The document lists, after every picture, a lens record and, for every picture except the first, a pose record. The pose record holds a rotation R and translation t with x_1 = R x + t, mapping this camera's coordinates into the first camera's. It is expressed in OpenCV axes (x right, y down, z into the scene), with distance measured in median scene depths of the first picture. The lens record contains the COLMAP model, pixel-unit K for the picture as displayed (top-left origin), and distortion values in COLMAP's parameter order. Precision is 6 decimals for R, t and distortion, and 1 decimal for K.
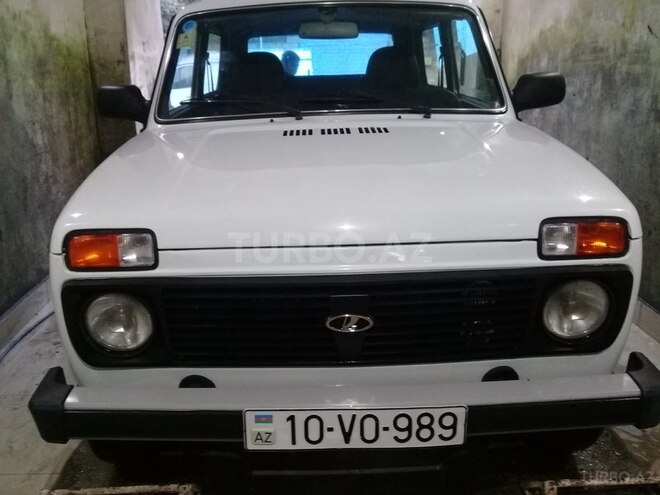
lens RADIAL K [[586.7, 0, 324.6], [0, 586.7, 251.0], [0, 0, 1]] dist [0.021641, -0.088400]
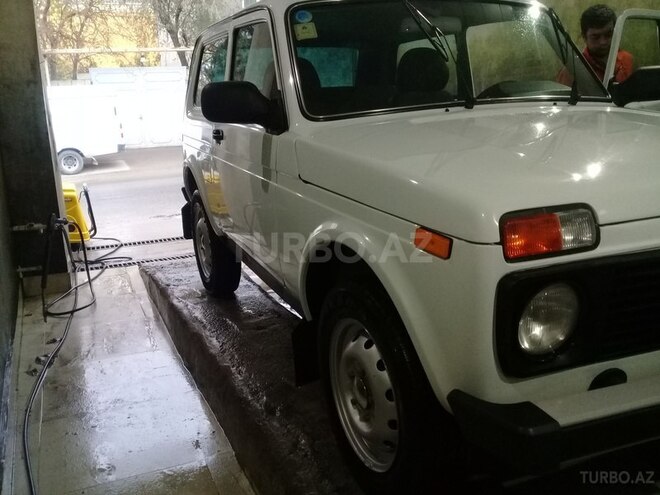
lens RADIAL K [[586.7, 0, 312.7], [0, 586.7, 247.7], [0, 0, 1]] dist [0.021641, -0.088400]
pose [[0.936923, -0.101750, 0.334399, -0.945440], [0.124552, 0.991080, -0.047409, 0.018153], [-0.326592, 0.086069, 0.941238, 0.313751]]
